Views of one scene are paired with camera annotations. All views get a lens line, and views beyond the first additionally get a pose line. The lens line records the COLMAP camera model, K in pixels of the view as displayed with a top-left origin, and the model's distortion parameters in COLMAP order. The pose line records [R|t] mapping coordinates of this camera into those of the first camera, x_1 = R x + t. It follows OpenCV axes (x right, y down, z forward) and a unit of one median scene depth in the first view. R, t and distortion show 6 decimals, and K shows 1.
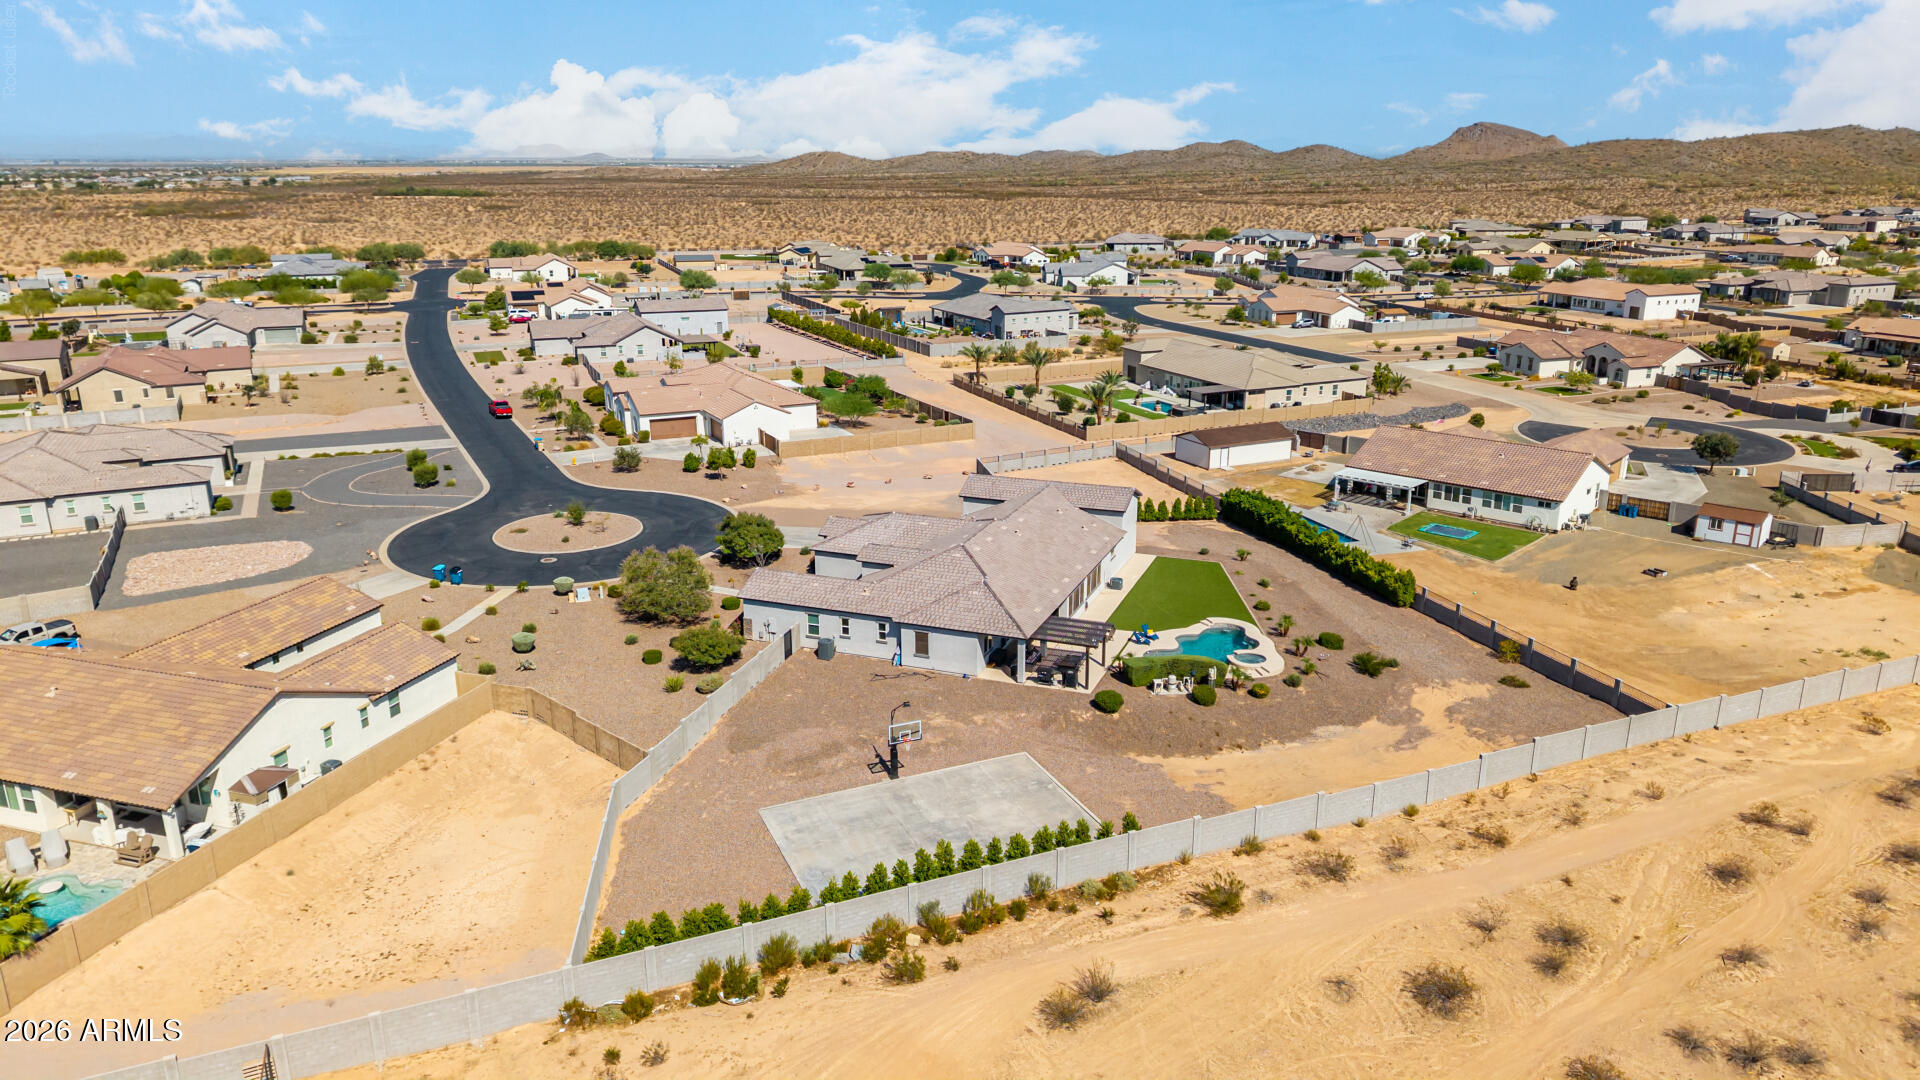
lens RADIAL K [[1272.2, 0, 953.3], [0, 1272.2, 527.0], [0, 0, 1]] dist [0.047189, -0.058558]
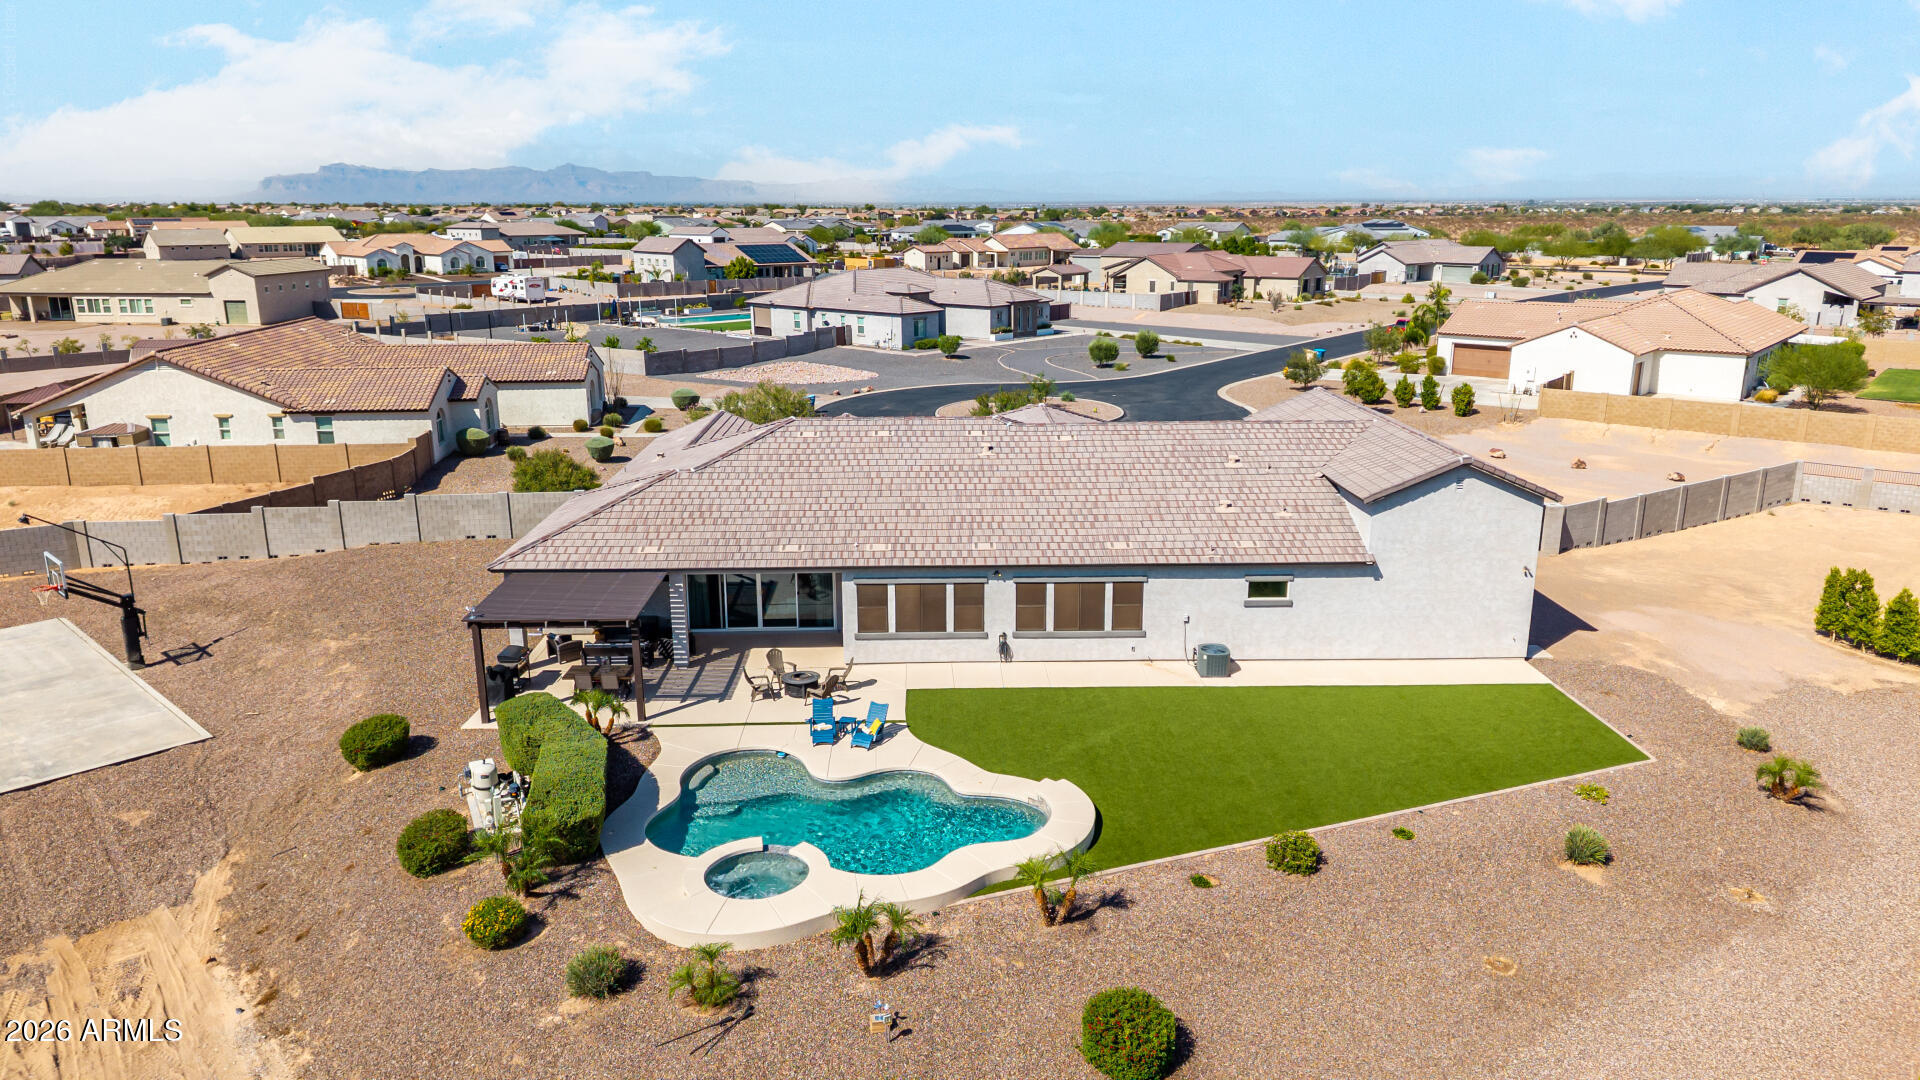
lens RADIAL K [[1272.2, 0, 958.0], [0, 1272.2, 534.6], [0, 0, 1]] dist [0.047189, -0.058558]
pose [[0.391378, 0.234039, -0.889971, 0.512193], [-0.253315, 0.957155, 0.140308, -0.030086], [0.884678, 0.170529, 0.433895, 0.909284]]
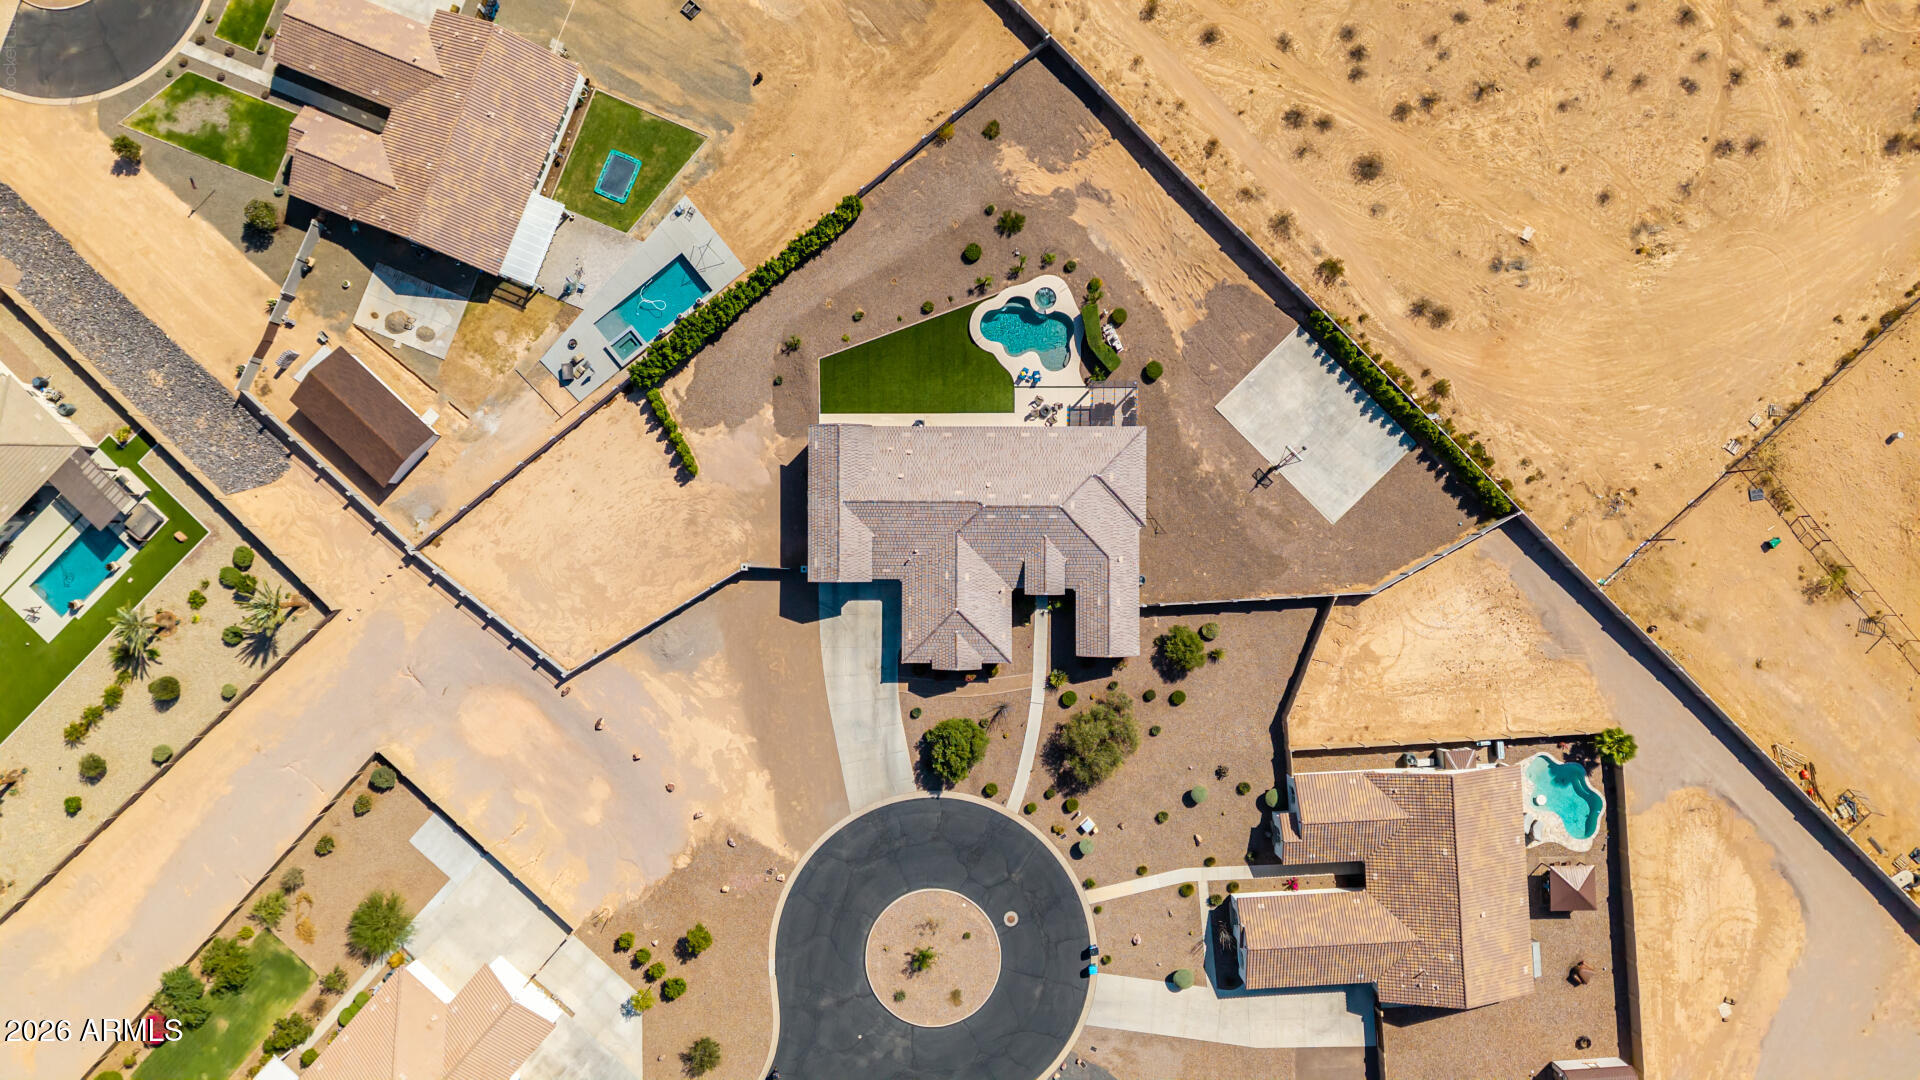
lens RADIAL K [[1272.2, 0, 963.8], [0, 1272.2, 537.5], [0, 0, 1]] dist [0.047189, -0.058558]
pose [[-0.364555, -0.931157, -0.006871, 0.026028], [0.254784, -0.106842, 0.961077, -1.346682], [-0.895648, 0.348615, 0.276193, 0.791431]]
